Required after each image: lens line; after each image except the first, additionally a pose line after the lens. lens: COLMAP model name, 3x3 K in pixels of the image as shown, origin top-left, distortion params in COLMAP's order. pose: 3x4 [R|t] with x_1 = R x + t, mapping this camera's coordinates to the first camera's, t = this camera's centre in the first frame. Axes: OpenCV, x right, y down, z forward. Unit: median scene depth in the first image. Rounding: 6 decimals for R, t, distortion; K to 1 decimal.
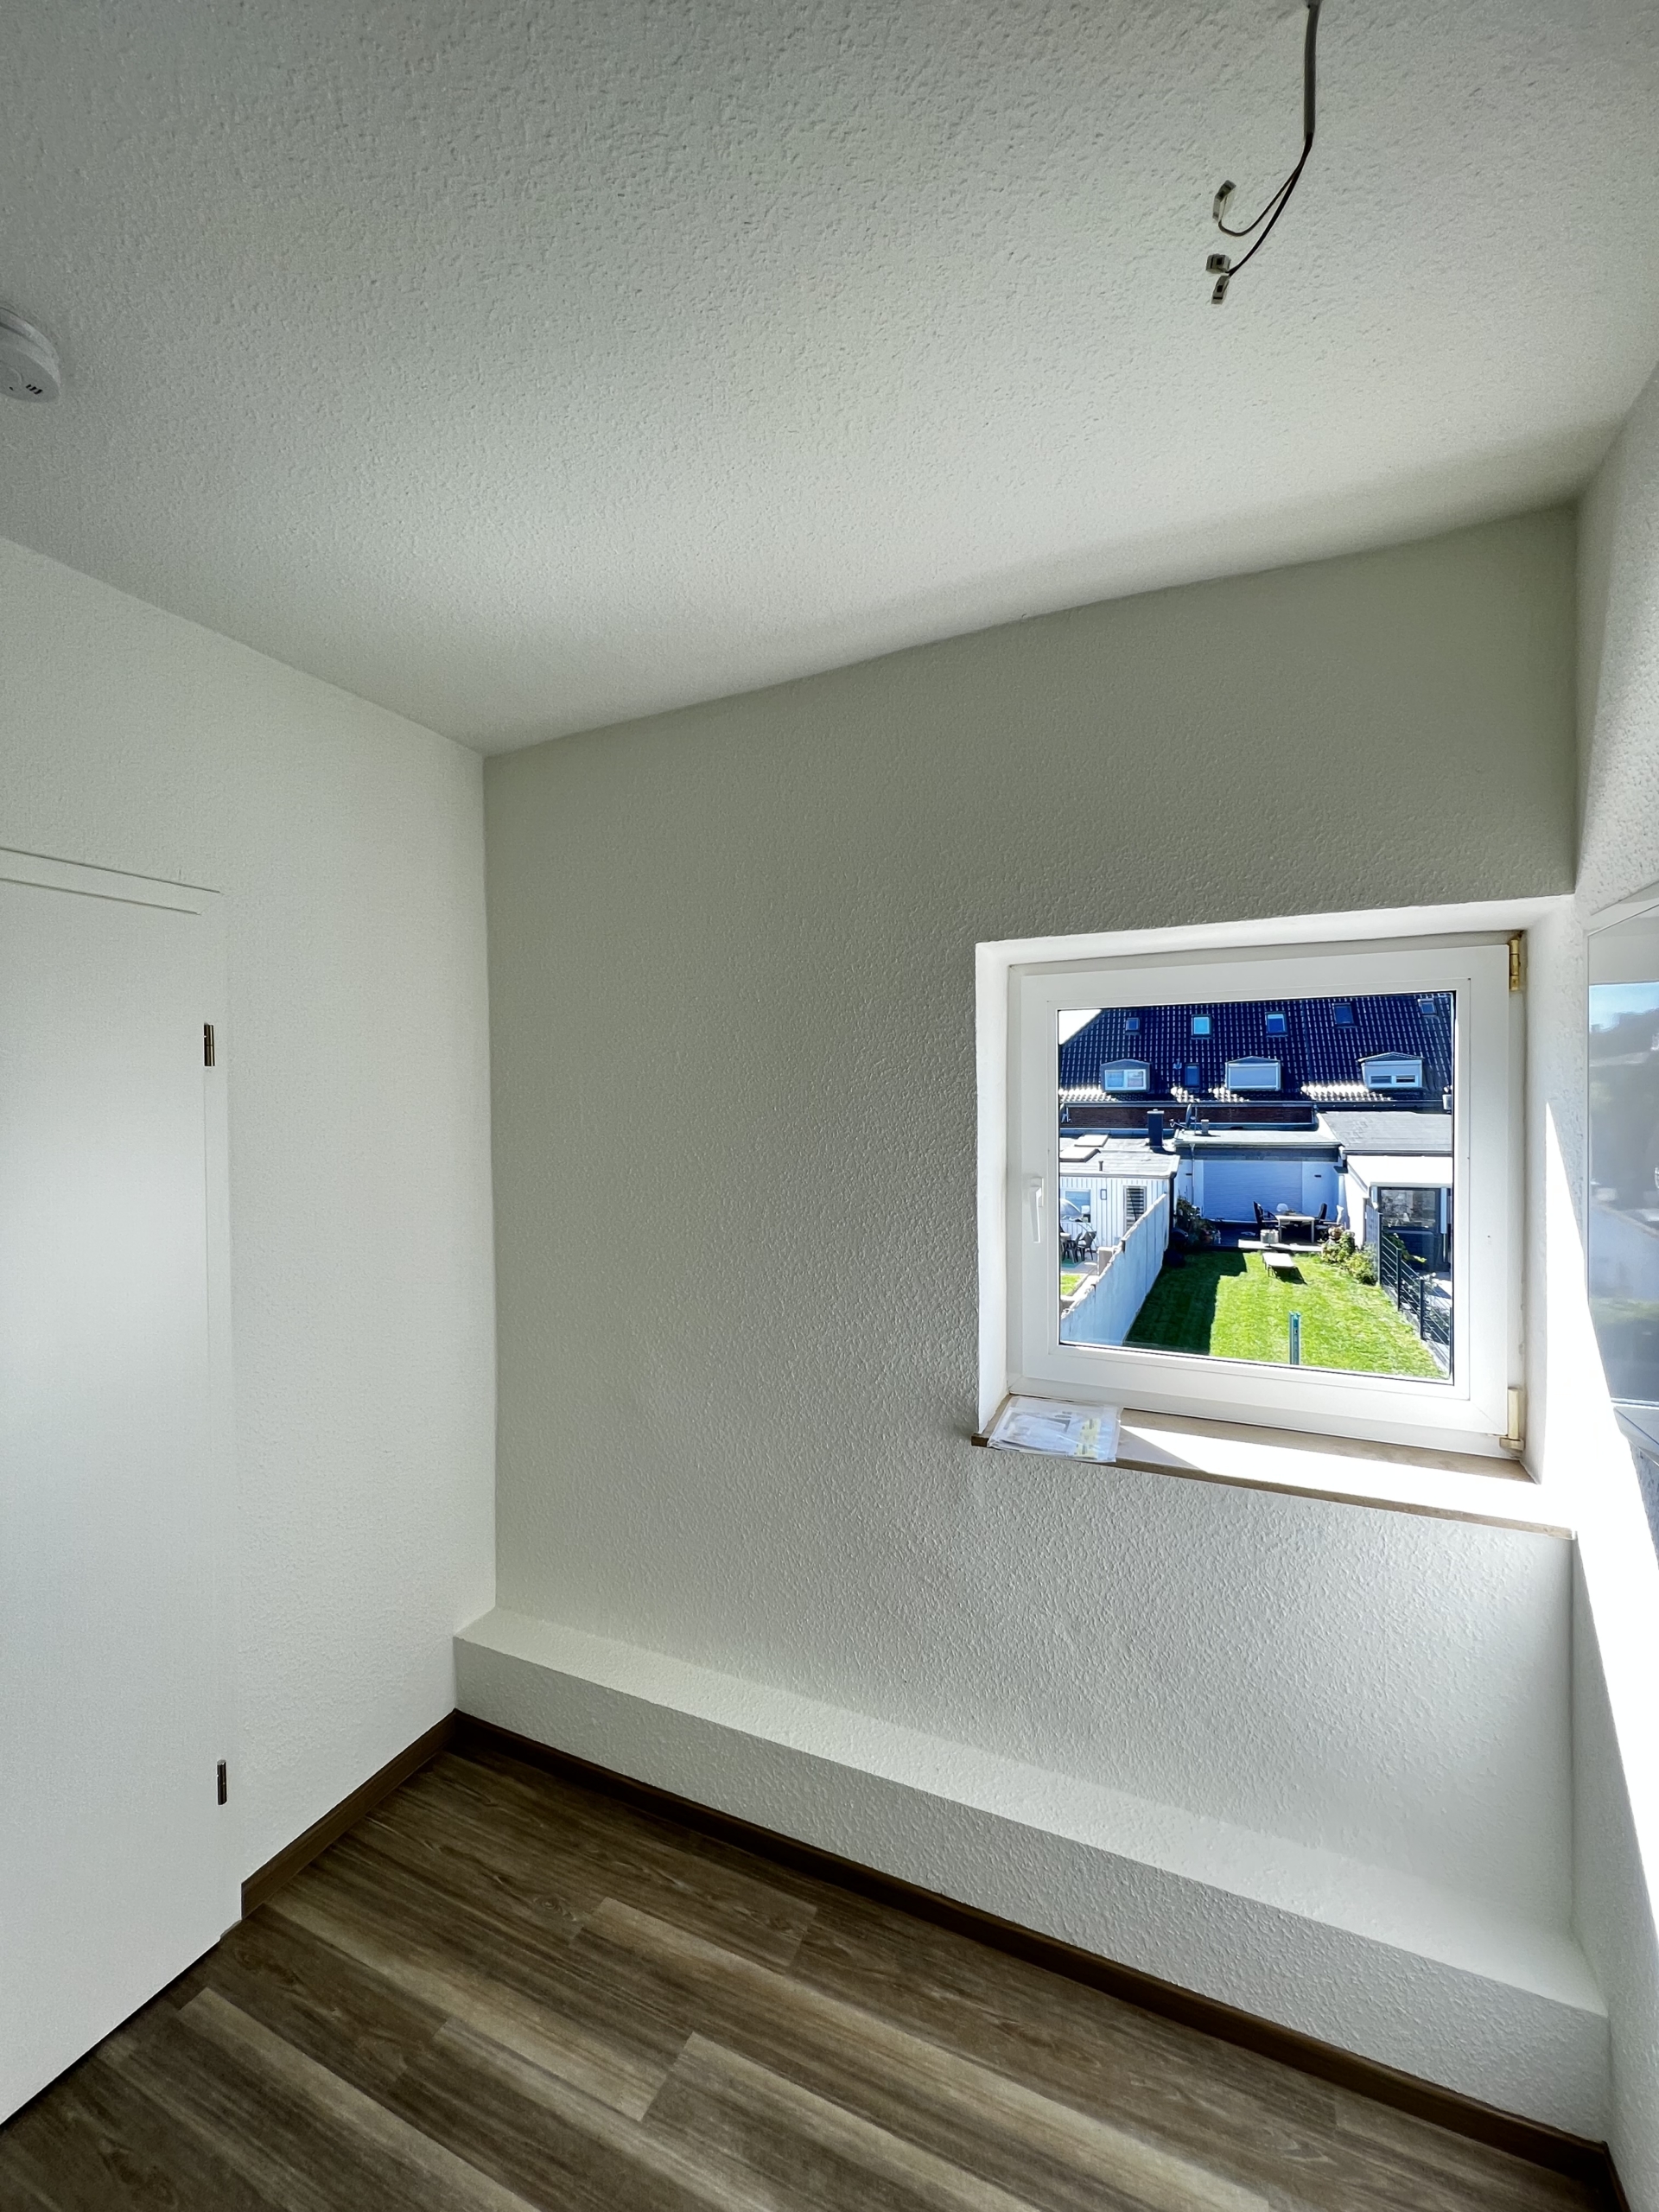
lens RADIAL K [[892.5, 0, 833.7], [0, 892.5, 1114.3], [0, 0, 1]] dist [0.000665, 0.000220]
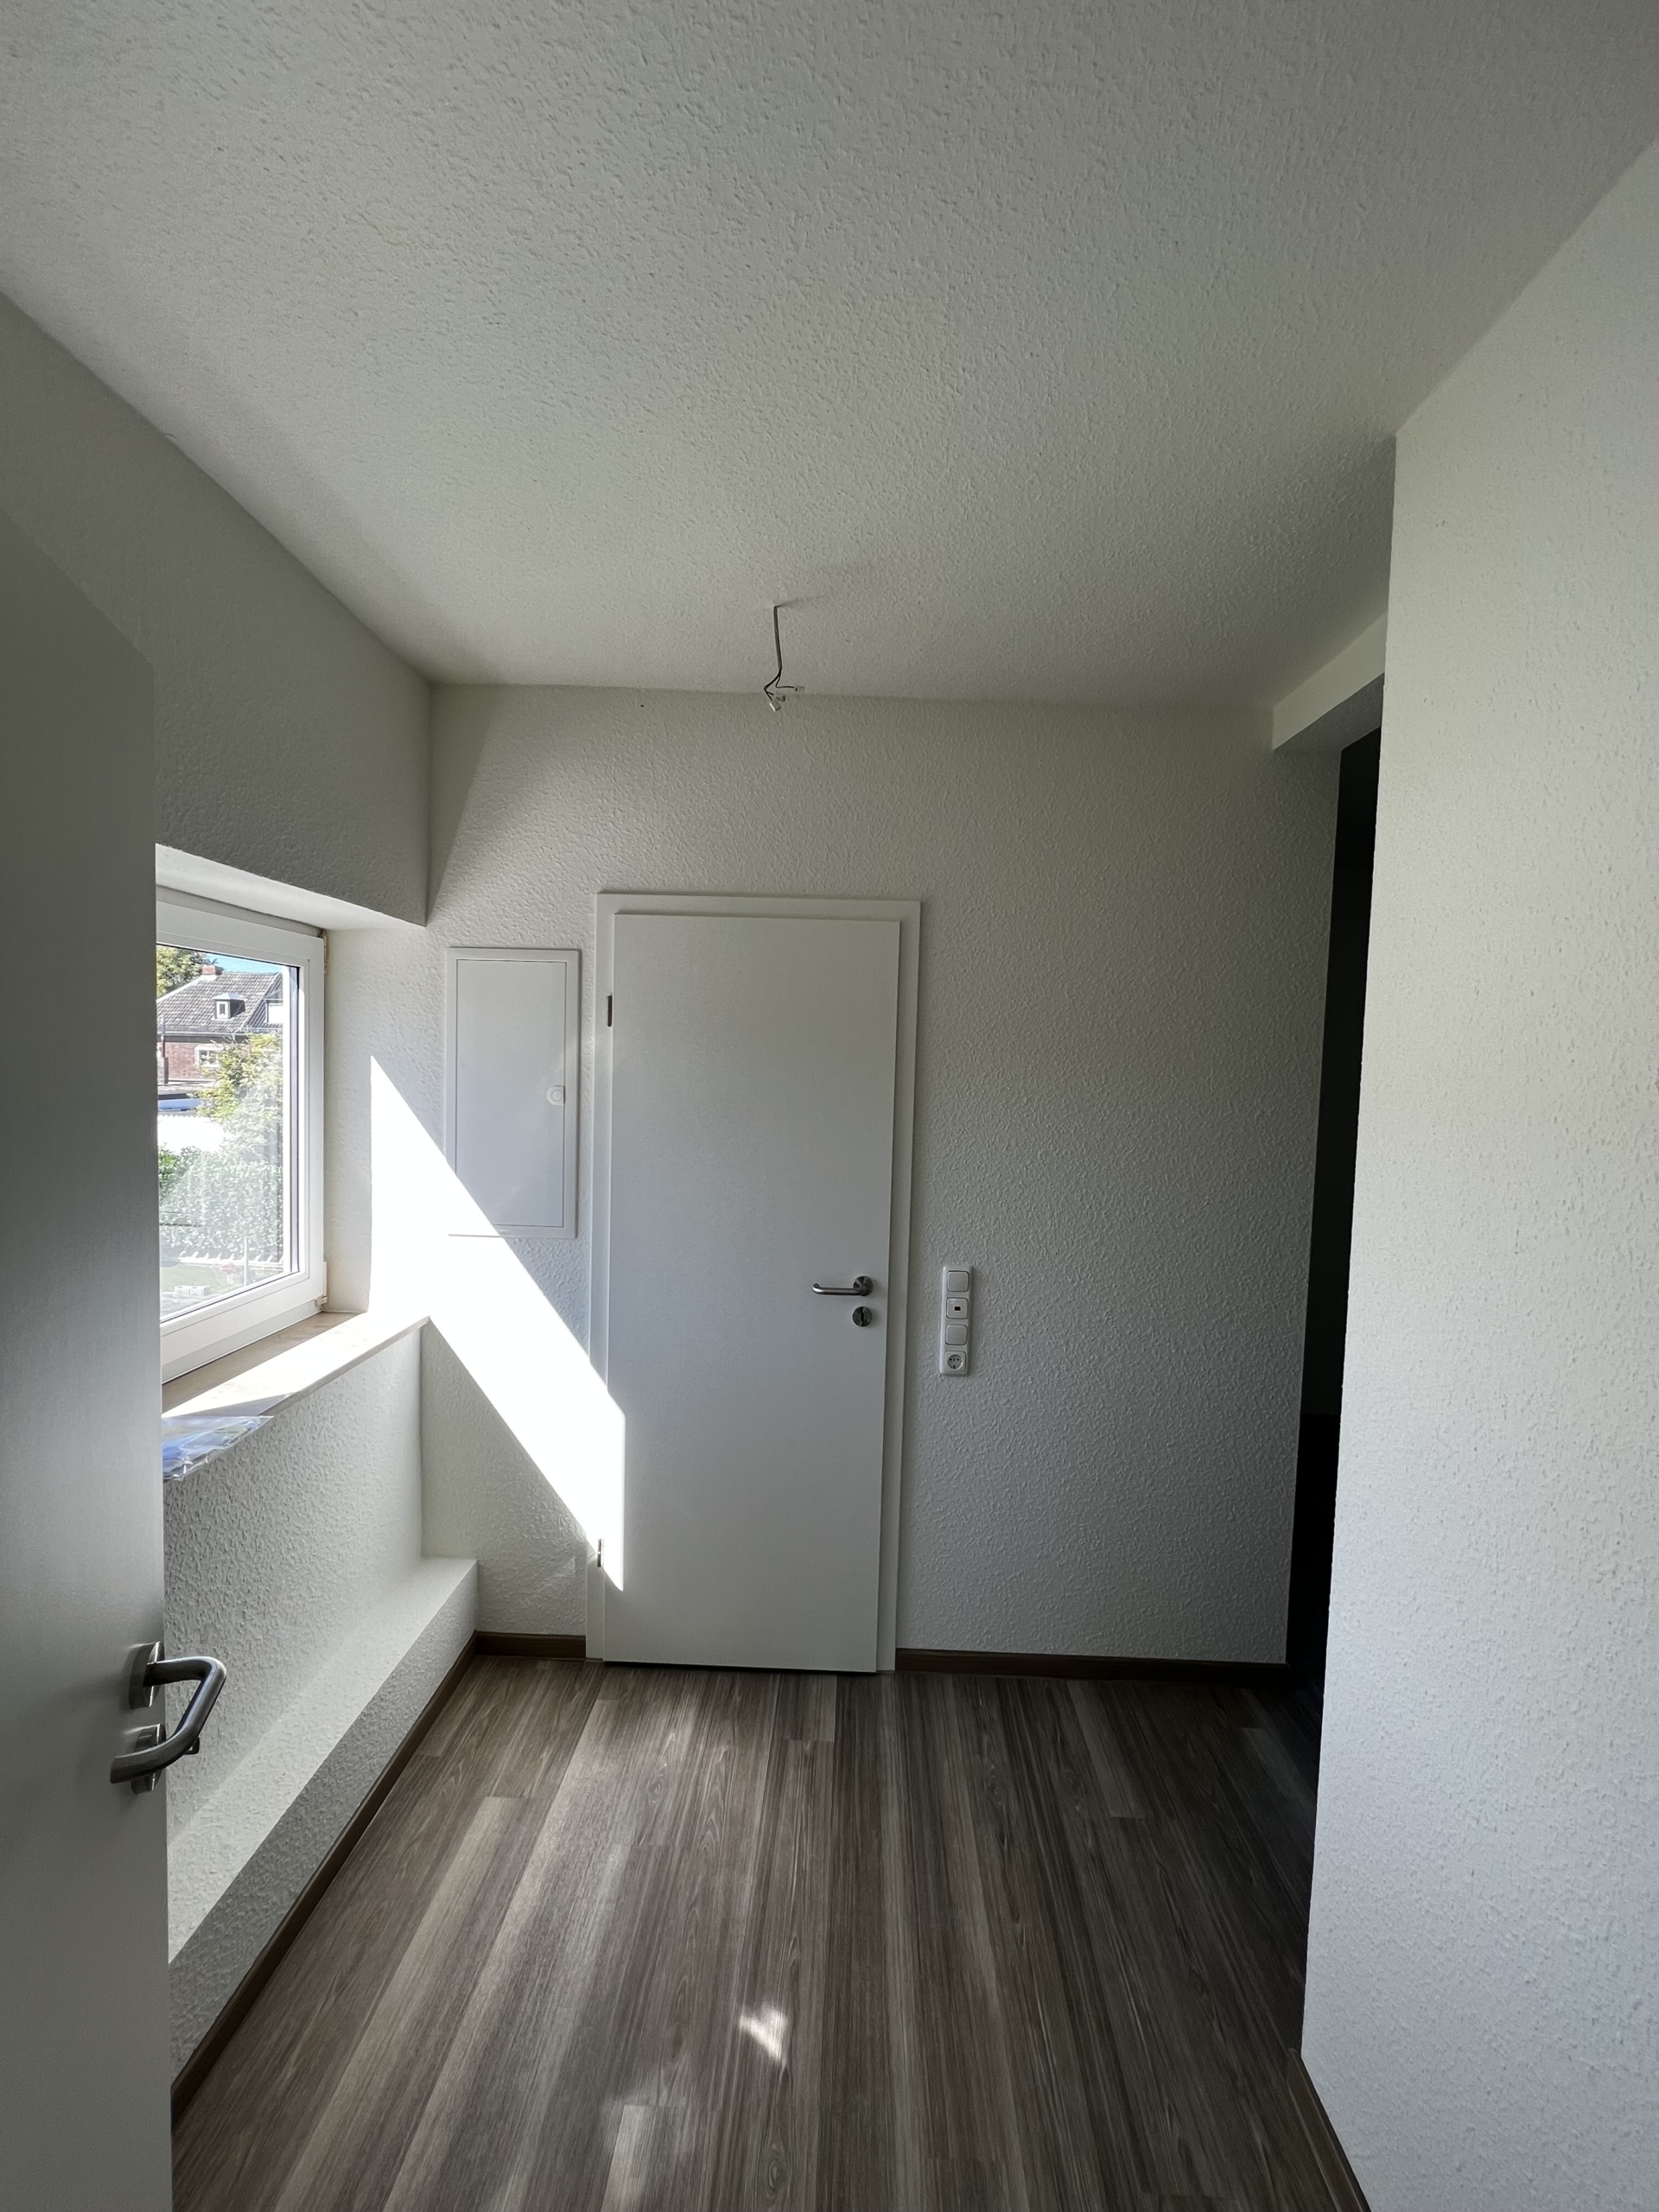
lens RADIAL K [[892.5, 0, 827.9], [0, 892.5, 1112.8], [0, 0, 1]] dist [0.000665, 0.000220]
pose [[-0.388213, -0.057065, 0.919801, -0.893600], [-0.013767, 0.998329, 0.056126, -0.012736], [-0.921467, 0.009126, -0.388350, 0.895314]]
